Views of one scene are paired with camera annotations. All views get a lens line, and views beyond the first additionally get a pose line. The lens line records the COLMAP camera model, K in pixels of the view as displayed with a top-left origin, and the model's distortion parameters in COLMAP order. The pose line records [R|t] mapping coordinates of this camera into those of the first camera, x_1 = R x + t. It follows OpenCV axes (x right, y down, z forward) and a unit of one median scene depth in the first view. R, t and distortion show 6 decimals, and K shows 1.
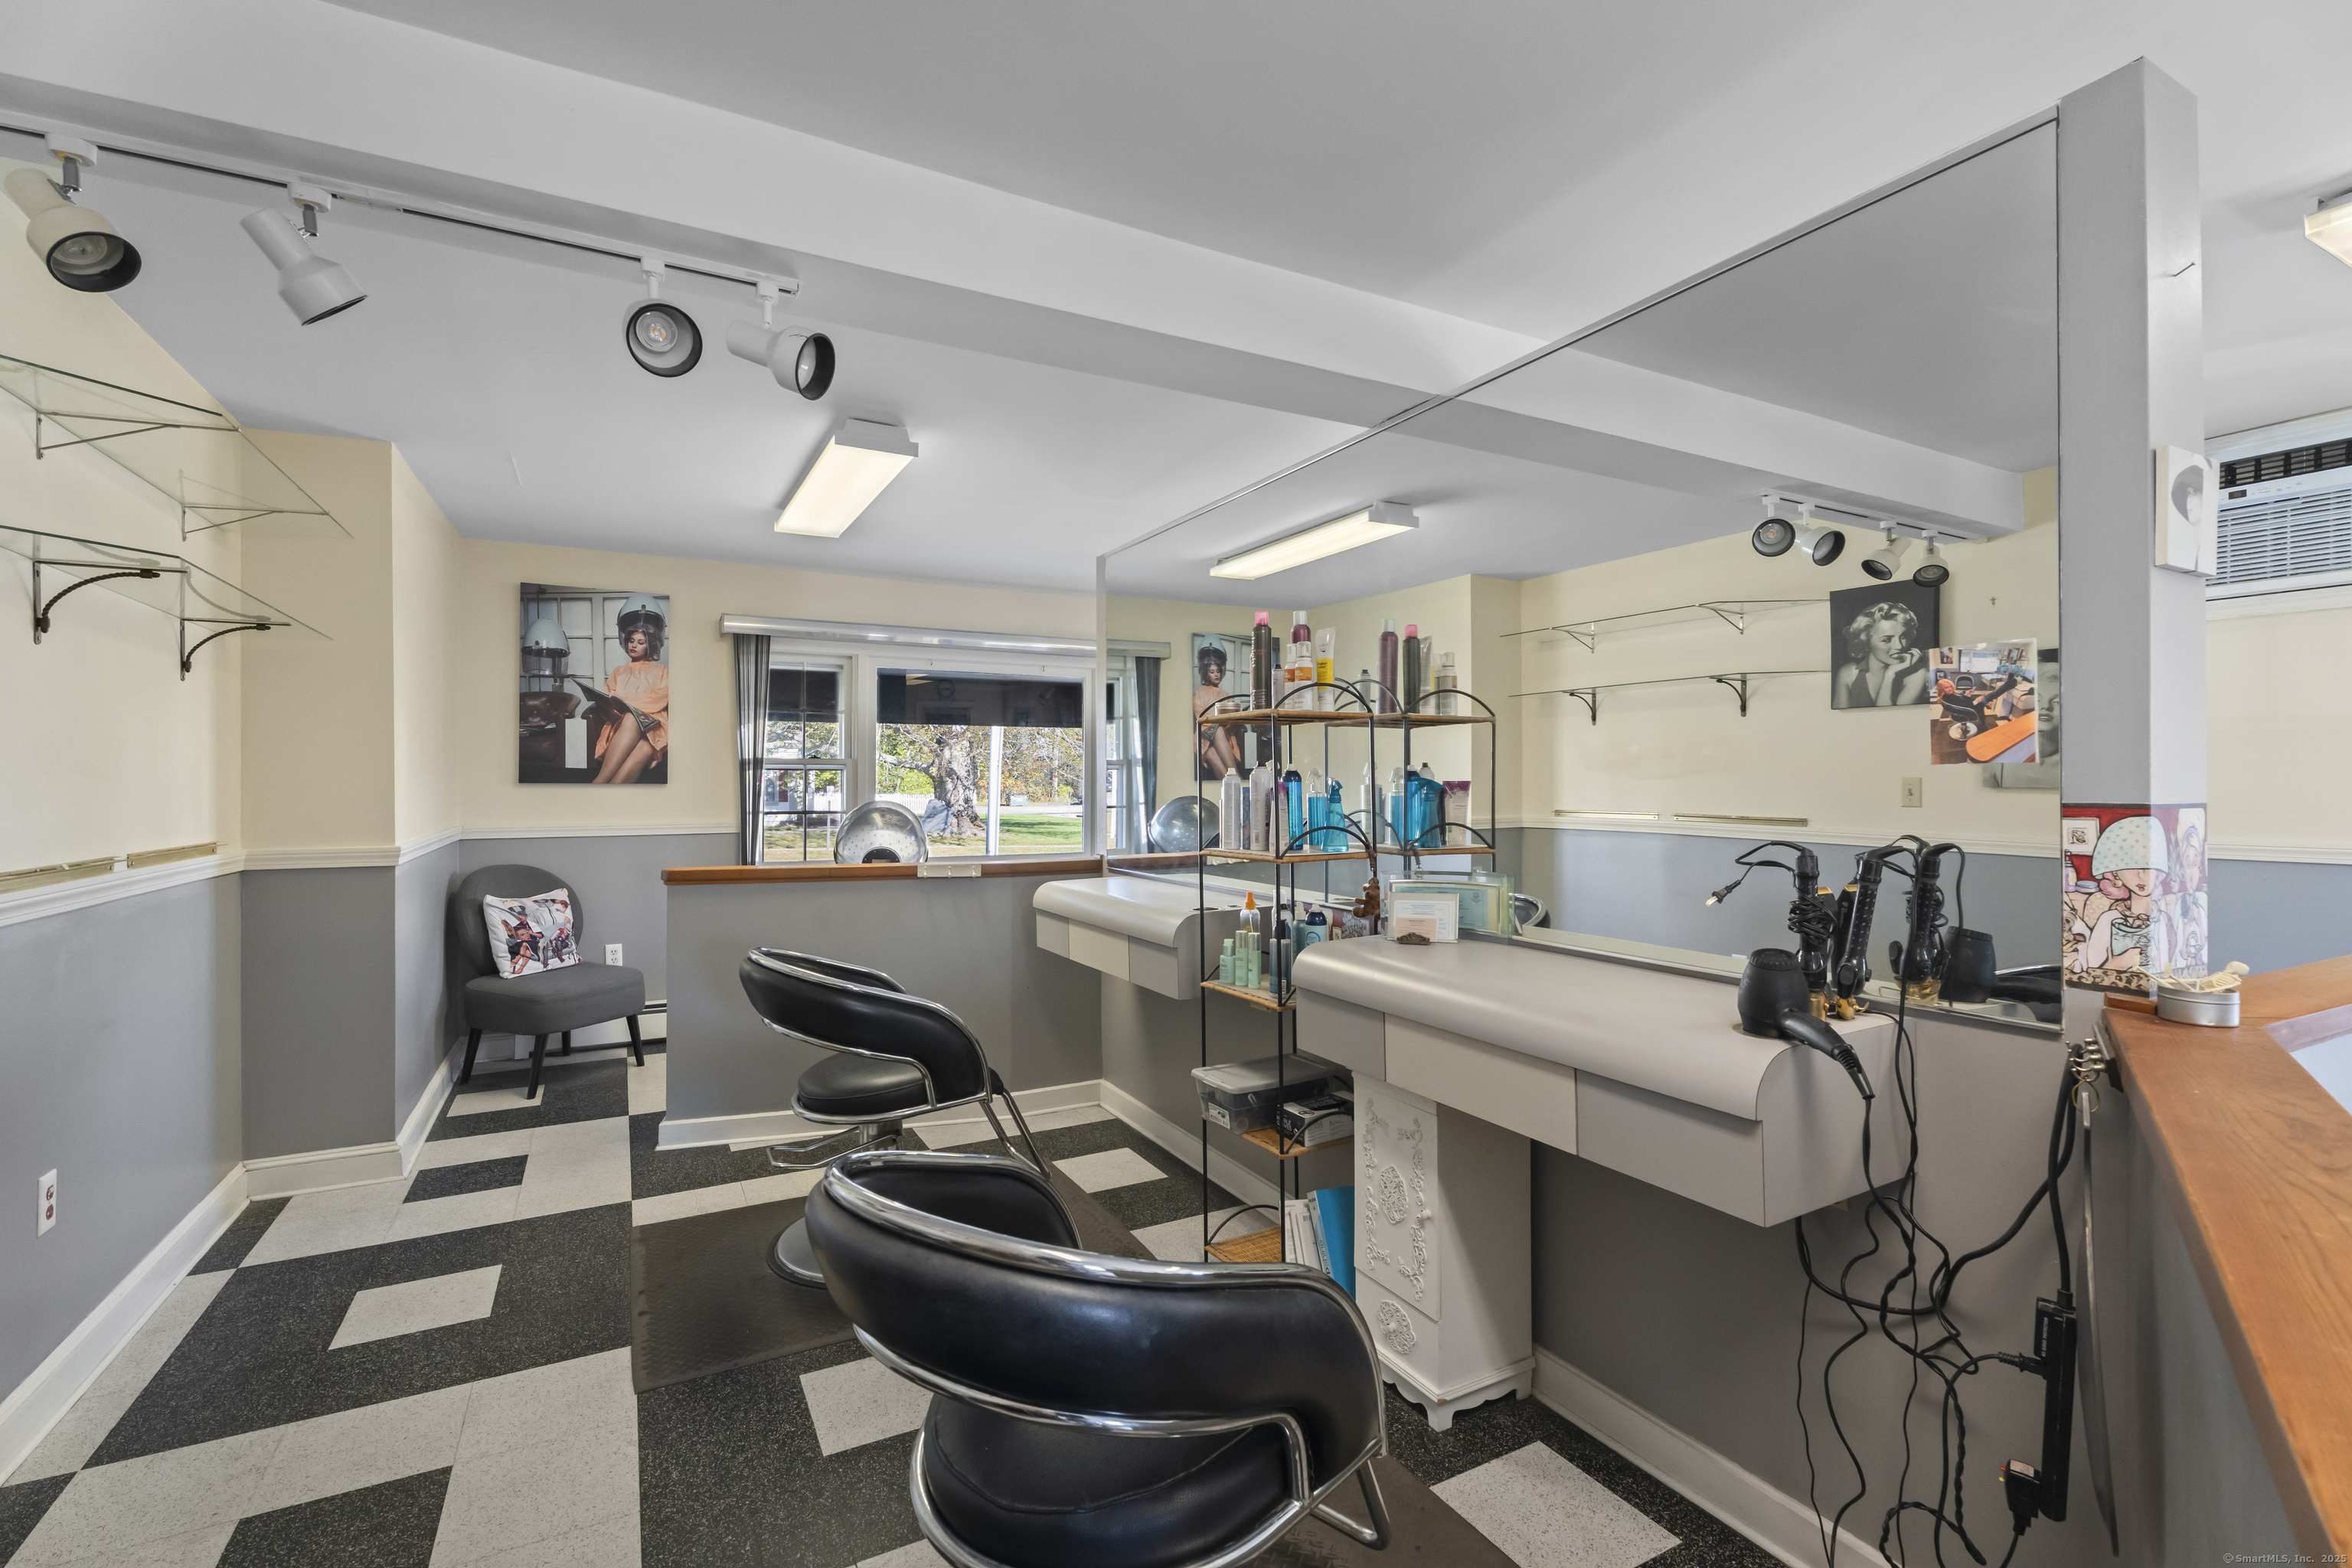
lens RADIAL K [[1027.8, 0, 1176.0], [0, 1027.8, 784.0], [0, 0, 1]] dist [-0.021219, 0.011893]
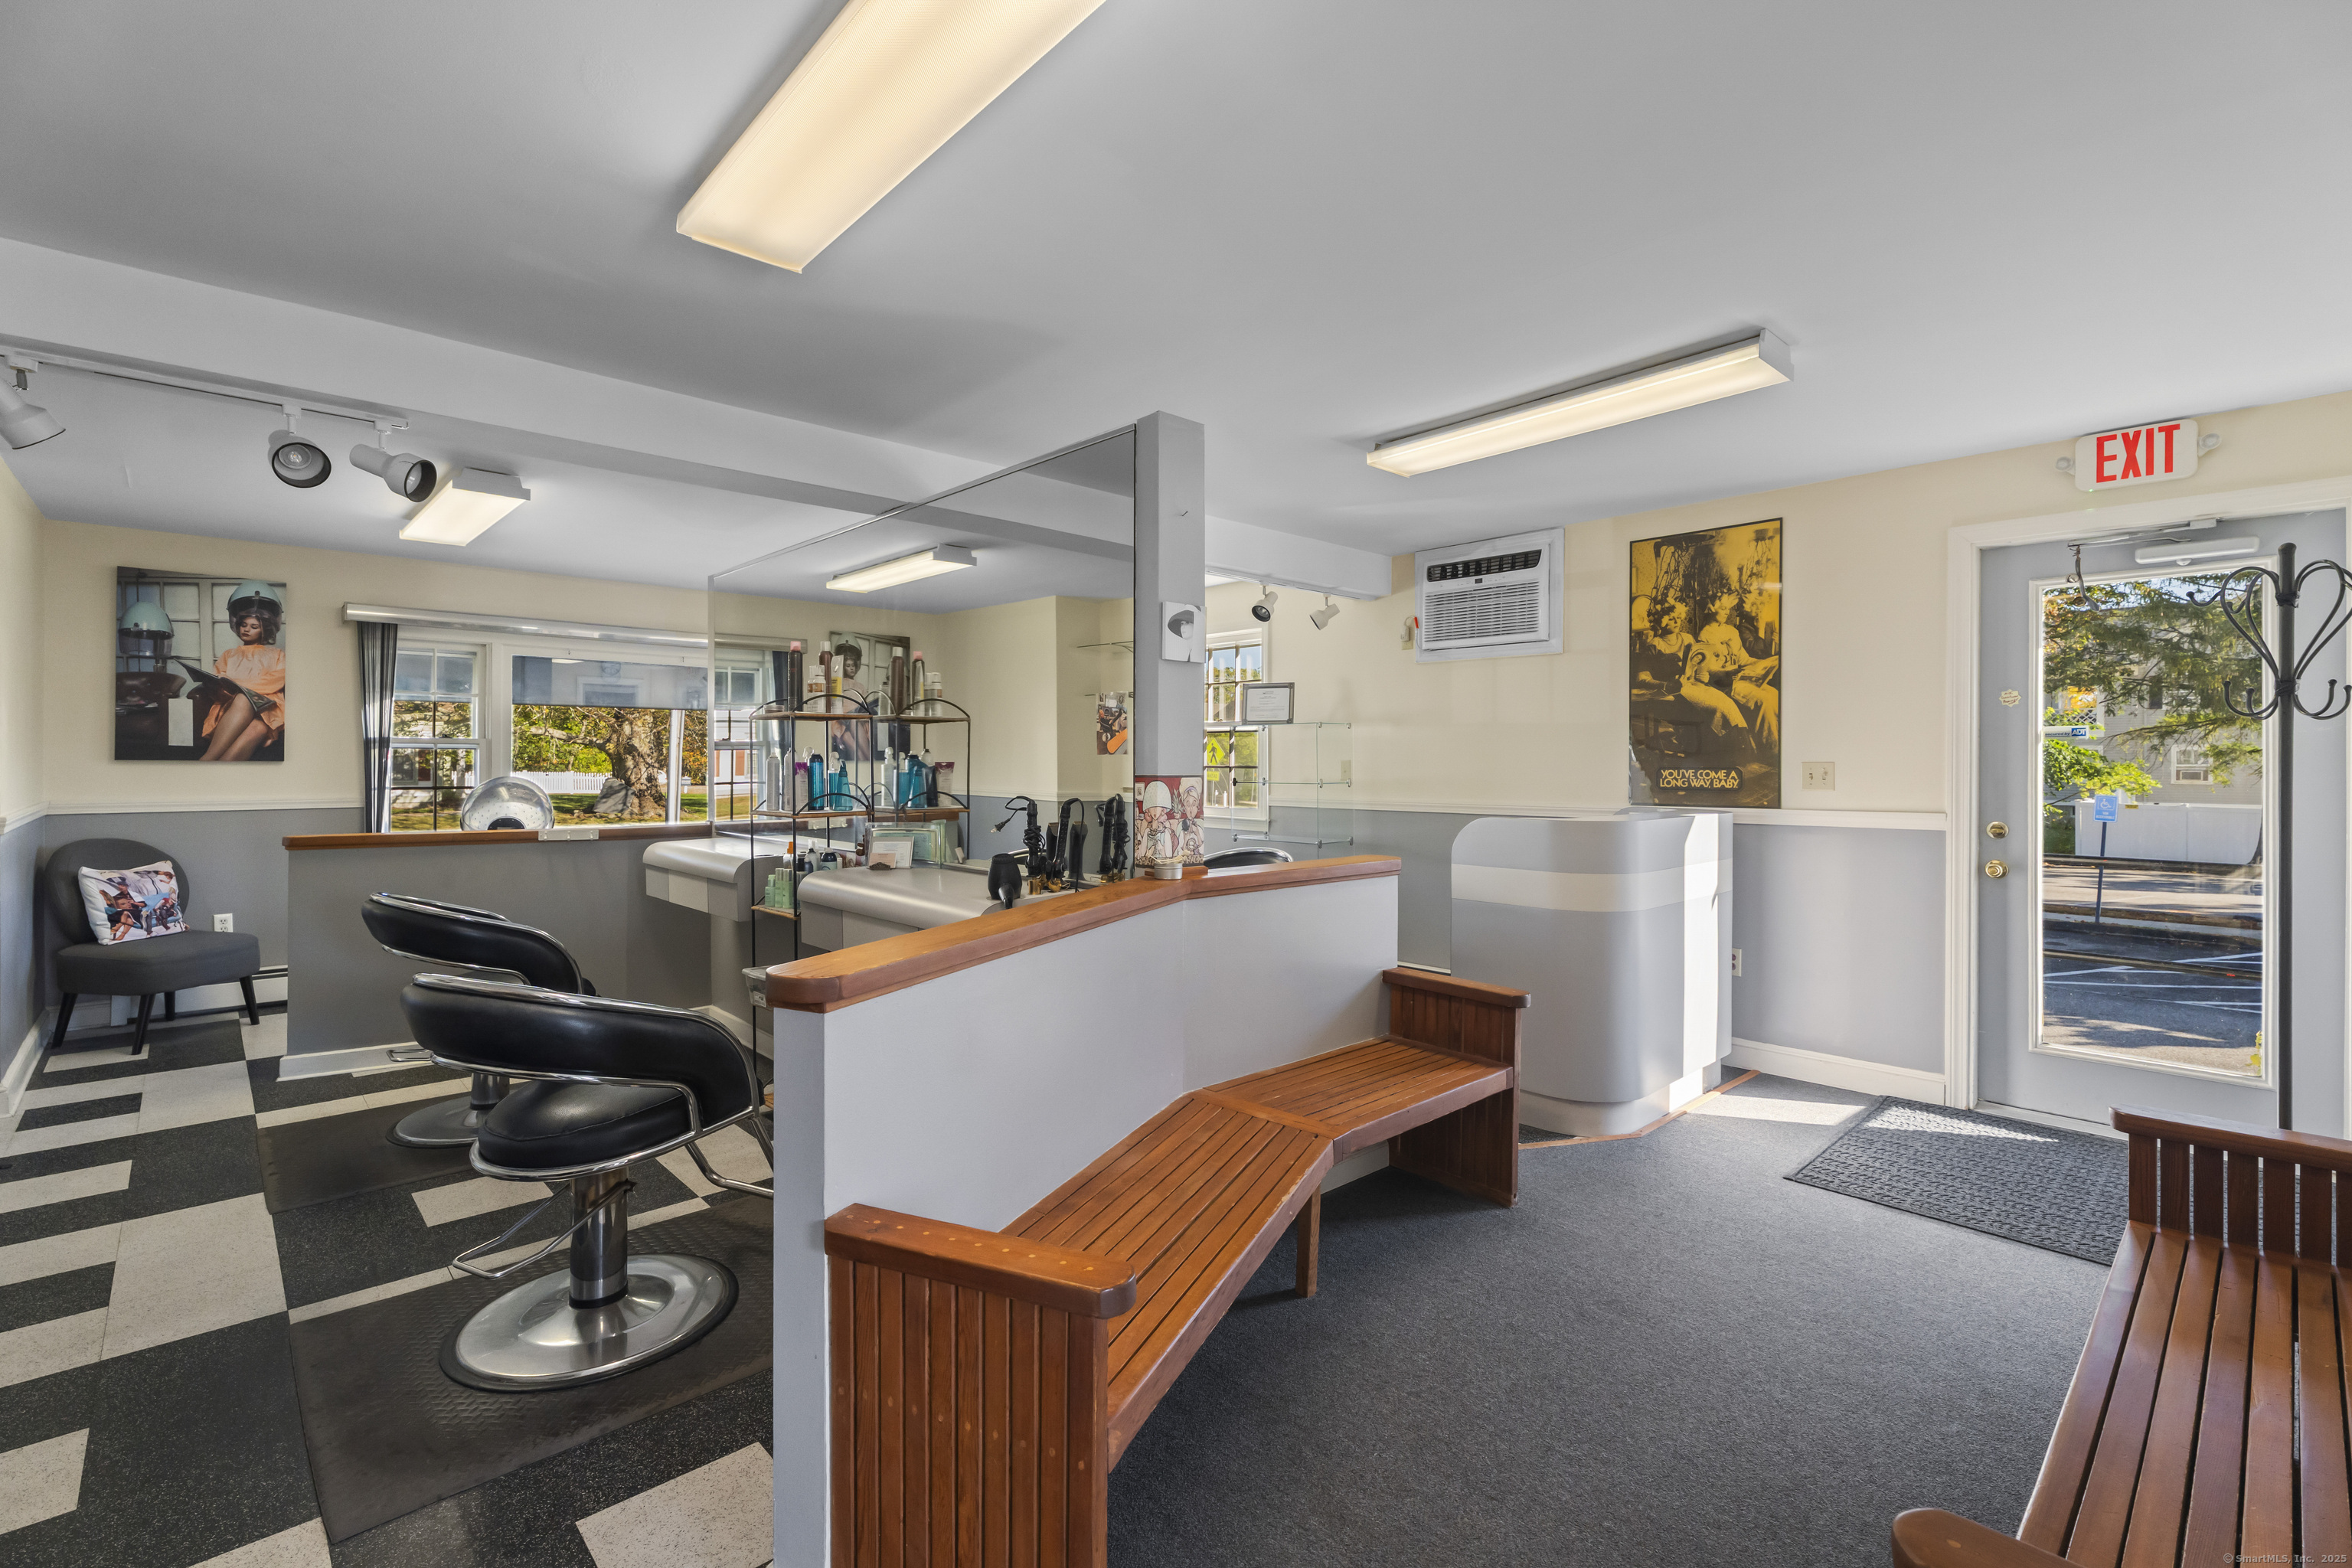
lens RADIAL K [[1037.0, 0, 1176.7], [0, 1037.0, 767.0], [0, 0, 1]] dist [0.001554, -0.004081]
pose [[0.966336, 0.002429, 0.257270, 0.135014], [-0.003487, 0.999987, 0.003657, -0.001422], [-0.257258, -0.004431, 0.966333, -0.308592]]
